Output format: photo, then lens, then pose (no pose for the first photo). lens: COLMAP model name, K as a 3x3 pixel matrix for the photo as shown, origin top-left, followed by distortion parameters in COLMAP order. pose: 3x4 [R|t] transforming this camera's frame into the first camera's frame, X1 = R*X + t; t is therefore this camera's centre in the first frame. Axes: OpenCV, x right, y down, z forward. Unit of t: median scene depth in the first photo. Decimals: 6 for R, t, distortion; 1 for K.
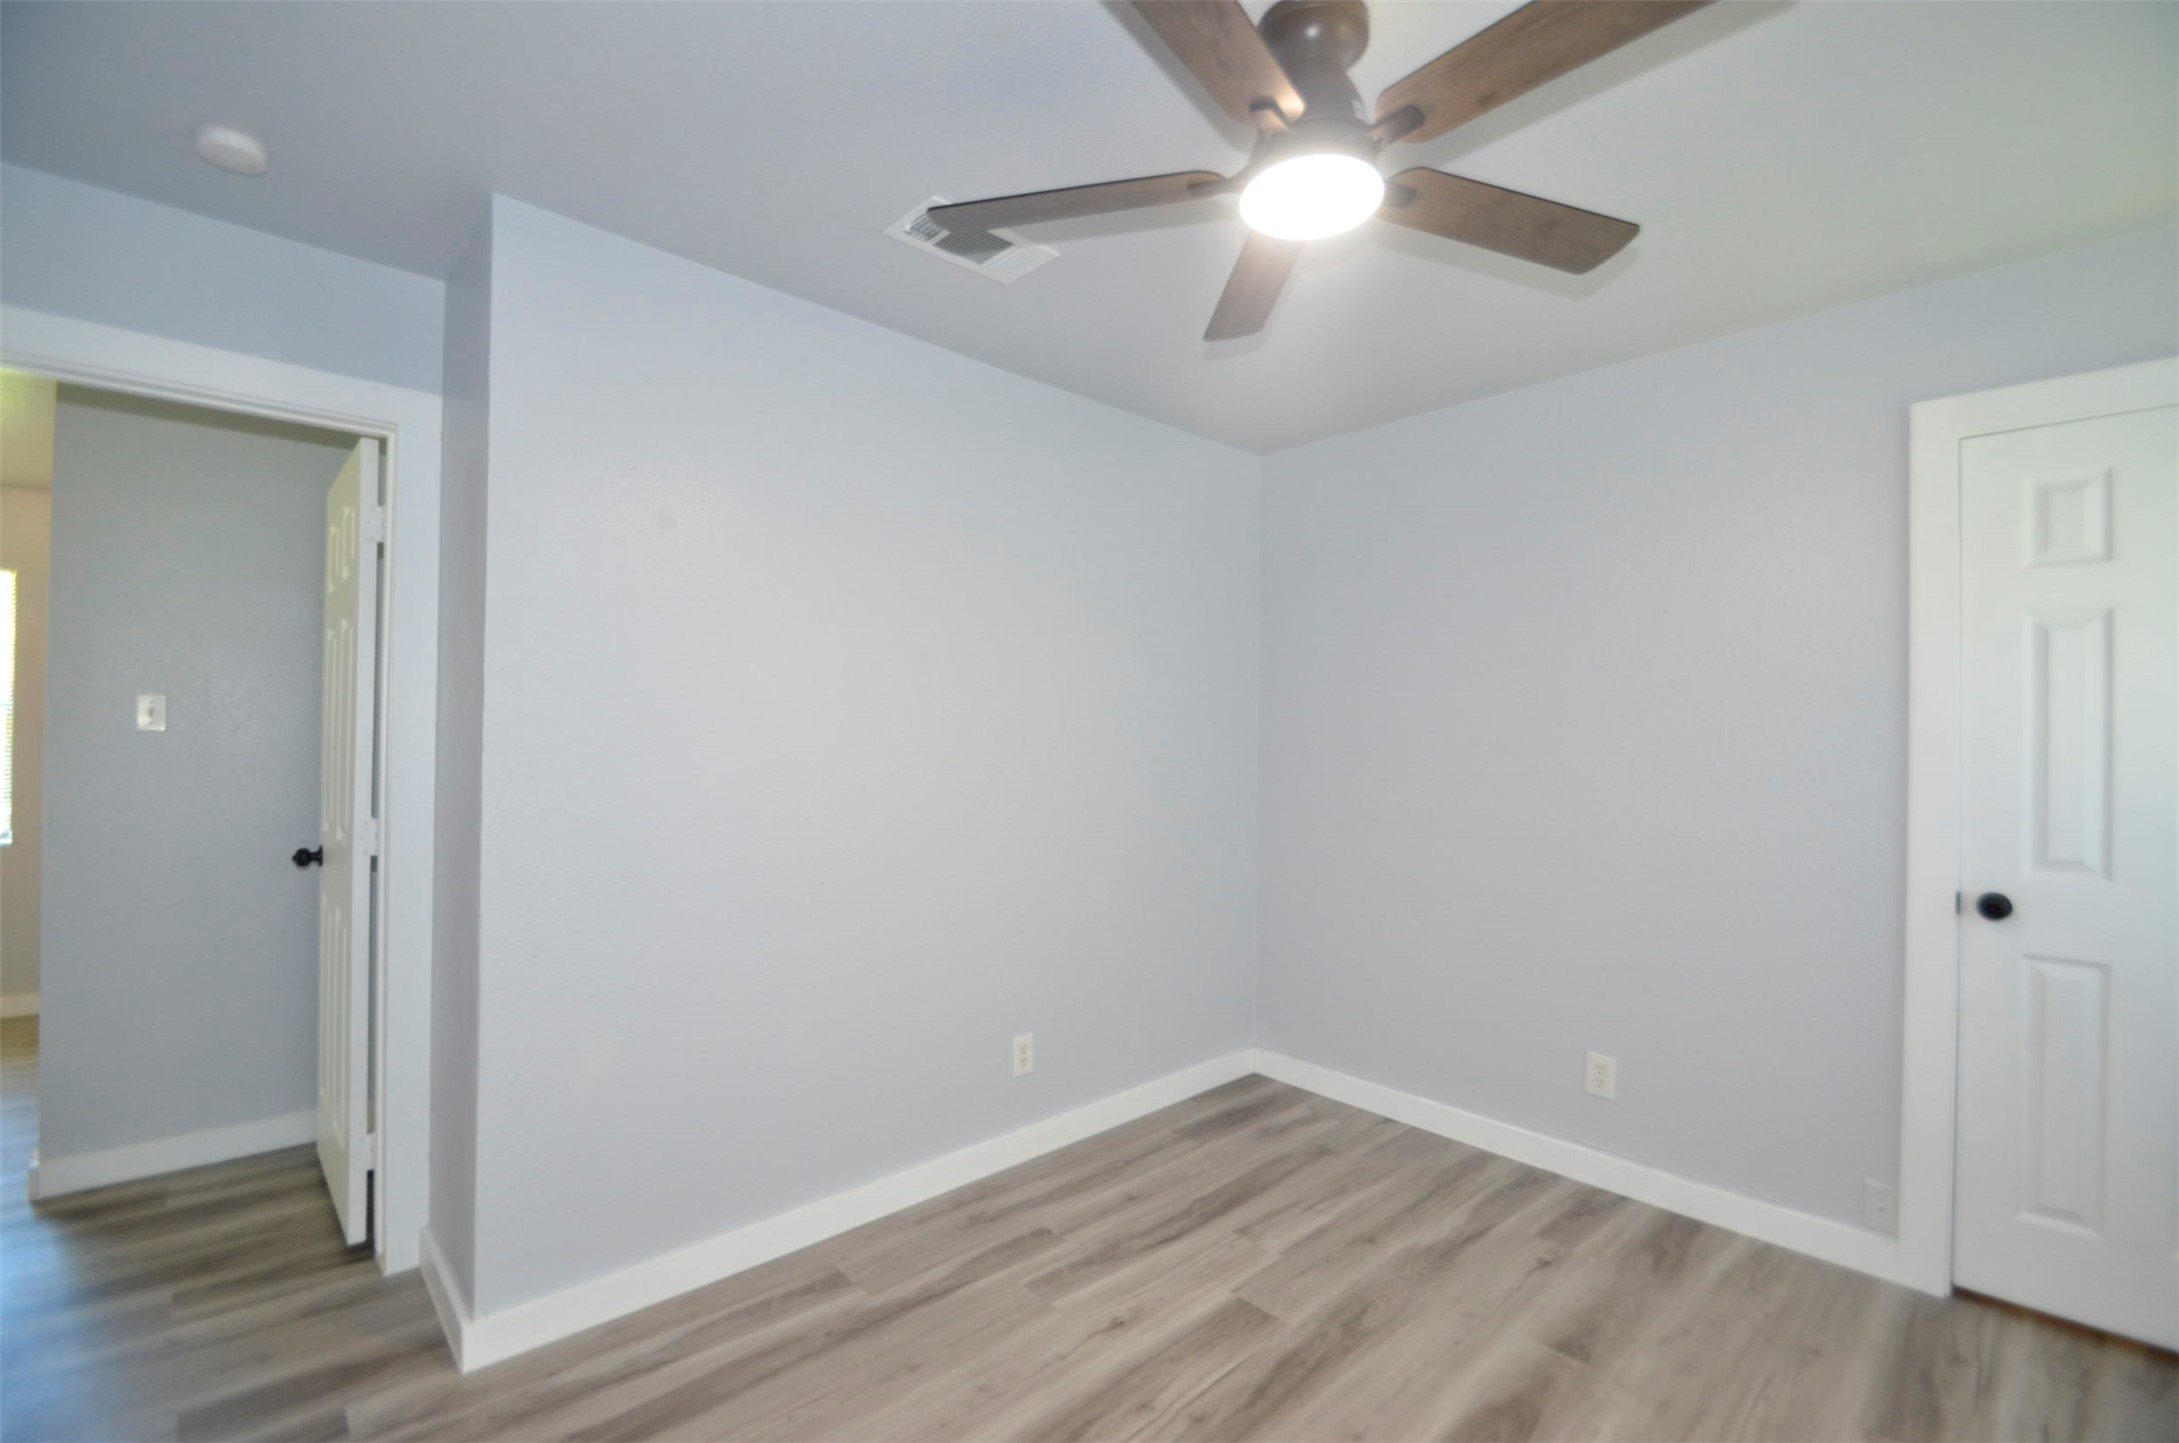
lens RADIAL K [[946.3, 0, 1083.1], [0, 946.3, 731.1], [0, 0, 1]] dist [0.019874, -0.020989]
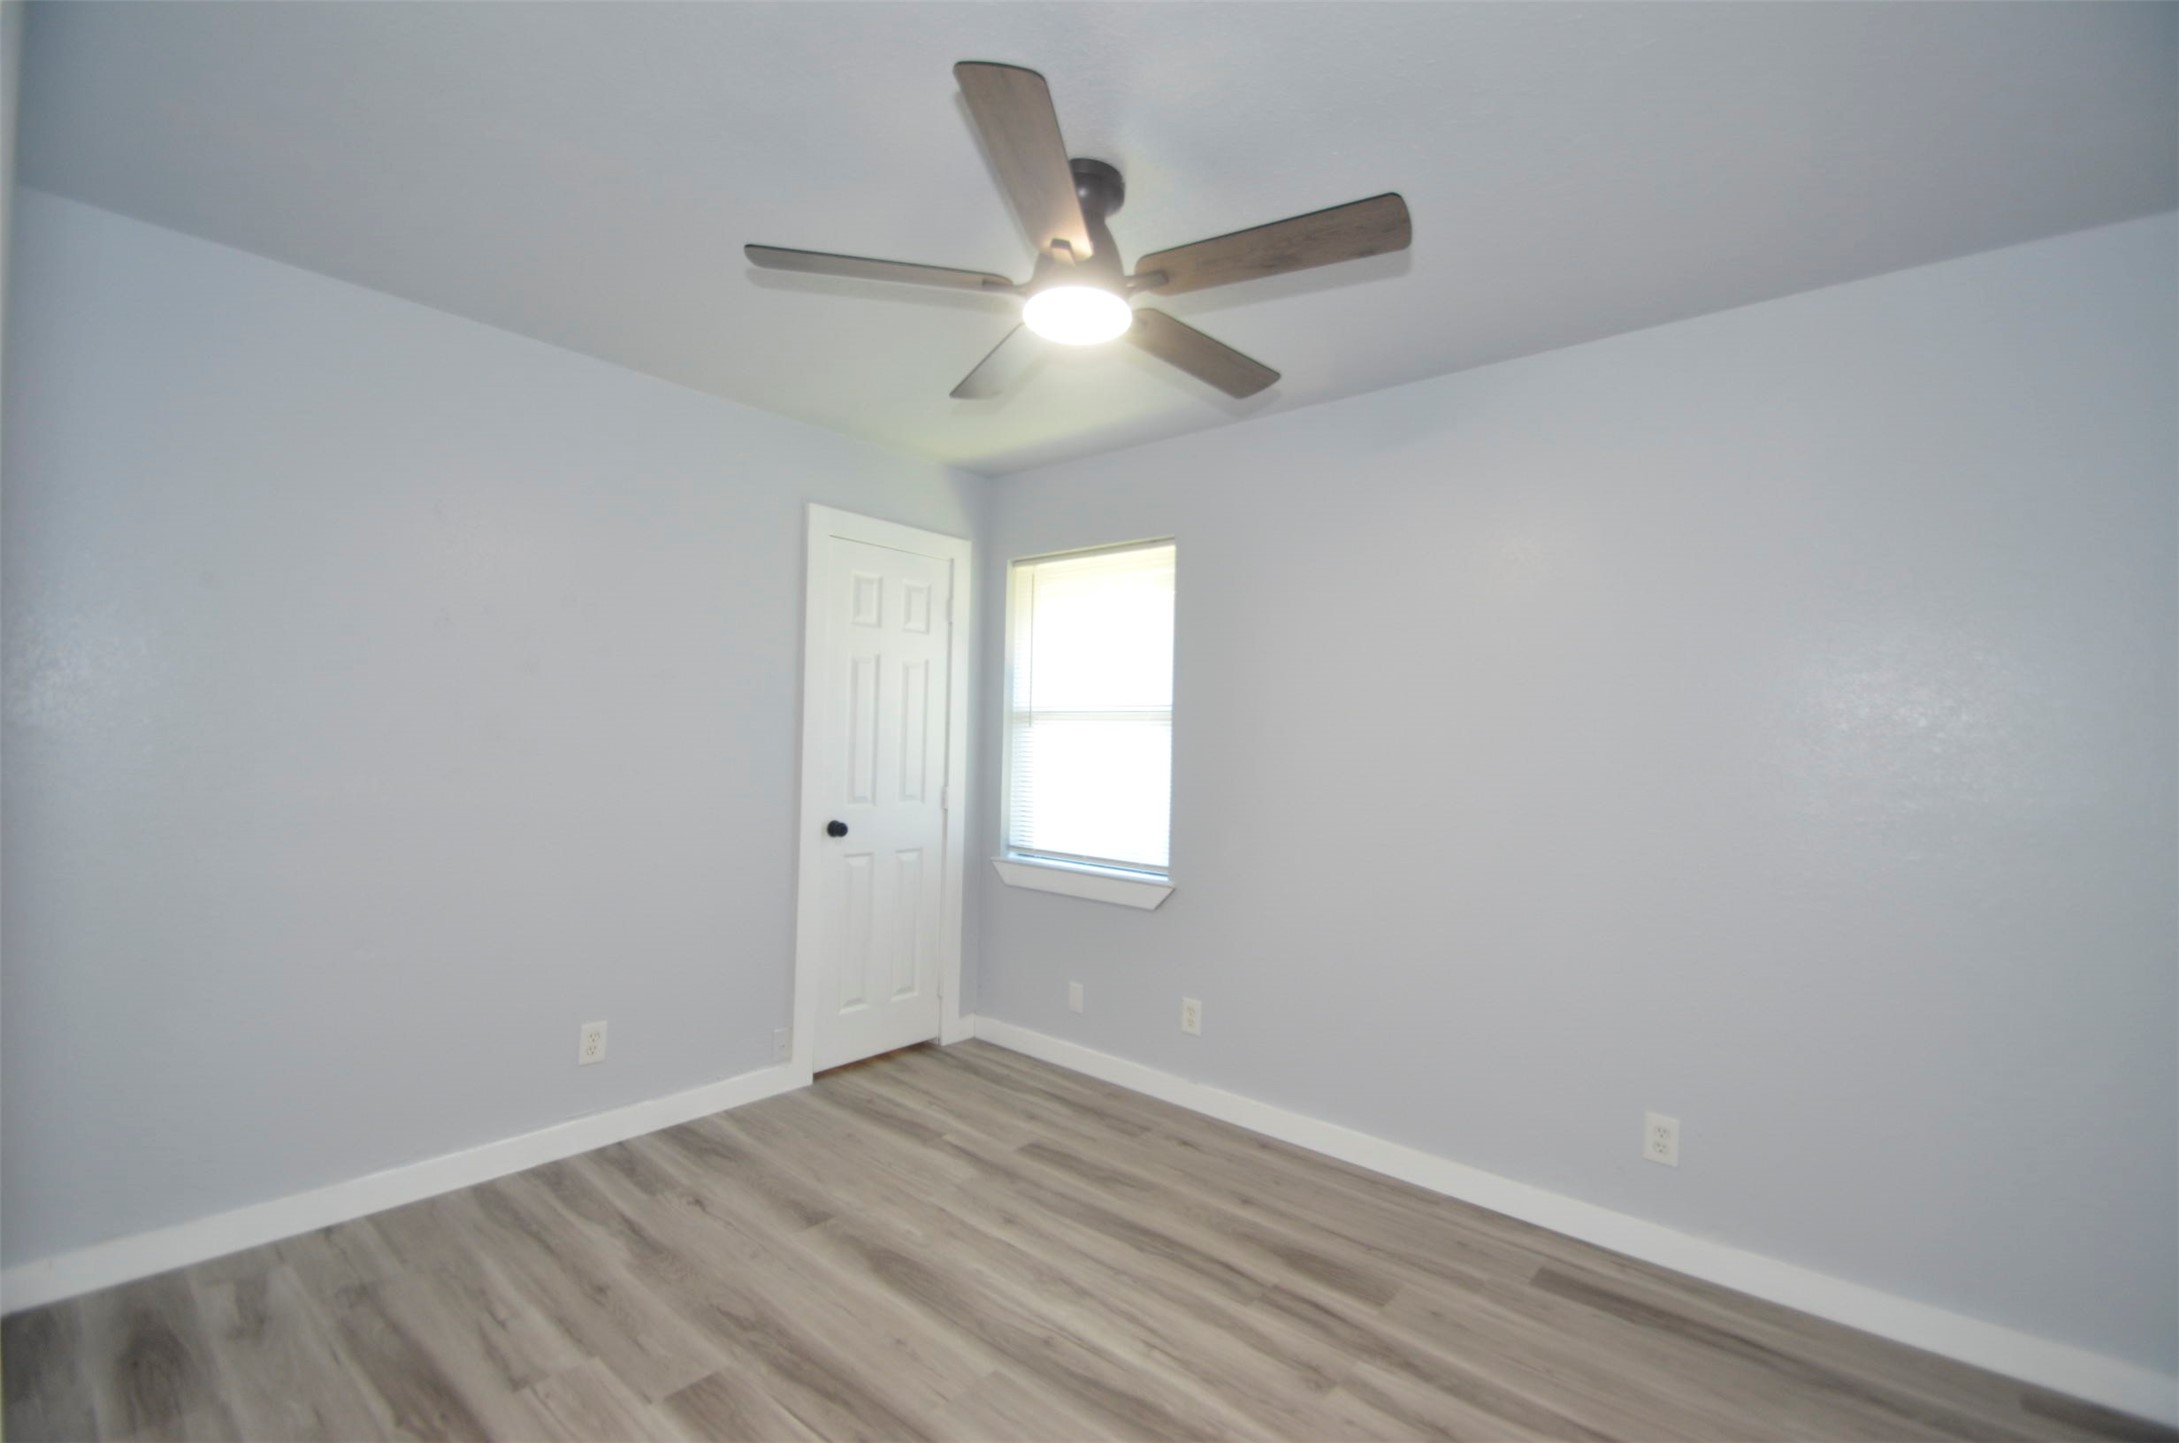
lens RADIAL K [[946.3, 0, 1083.1], [0, 946.3, 731.1], [0, 0, 1]] dist [0.019874, -0.020989]
pose [[-0.111741, -0.004716, 0.993726, -0.636218], [-0.034515, 0.999404, 0.000862, 0.000681], [-0.993138, -0.034202, -0.111837, 0.684431]]
